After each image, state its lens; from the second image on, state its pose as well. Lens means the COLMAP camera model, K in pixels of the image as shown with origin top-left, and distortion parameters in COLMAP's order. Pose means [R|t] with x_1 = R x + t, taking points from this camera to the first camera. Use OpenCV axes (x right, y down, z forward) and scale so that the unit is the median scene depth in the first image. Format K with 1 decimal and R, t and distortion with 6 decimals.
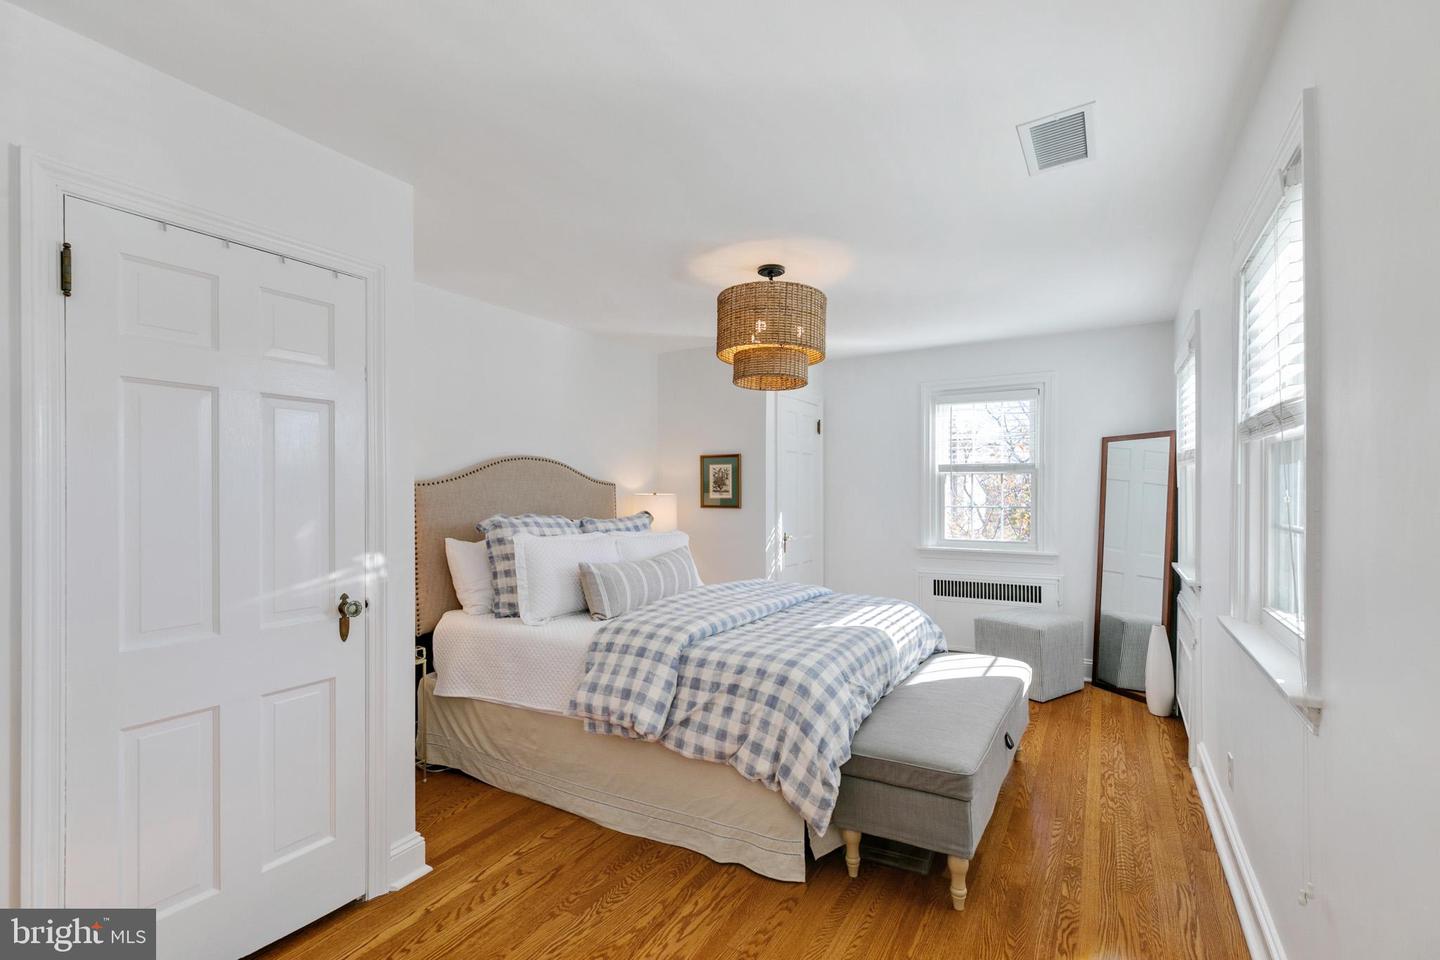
lens RADIAL K [[645.0, 0, 718.2], [0, 645.0, 490.0], [0, 0, 1]] dist [0.007590, 0.001100]
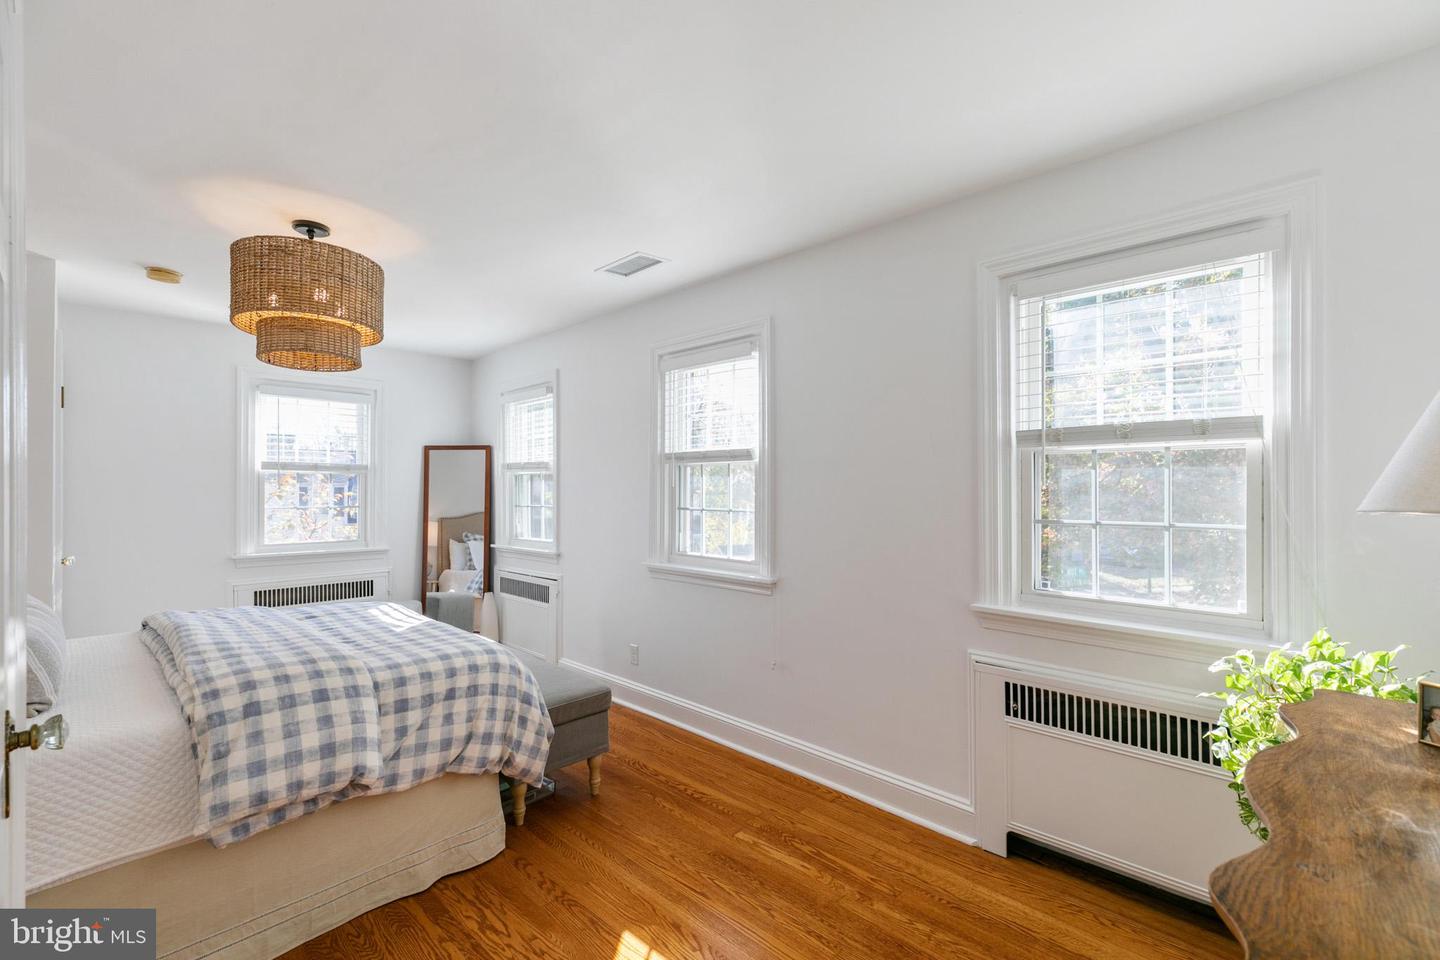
lens RADIAL K [[645.0, 0, 714.6], [0, 645.0, 485.6], [0, 0, 1]] dist [0.007590, 0.001100]
pose [[0.256857, 0.009260, 0.966405, -0.796998], [-0.000337, 0.999955, -0.009492, 0.005991], [-0.966449, 0.002113, 0.256849, 0.360618]]
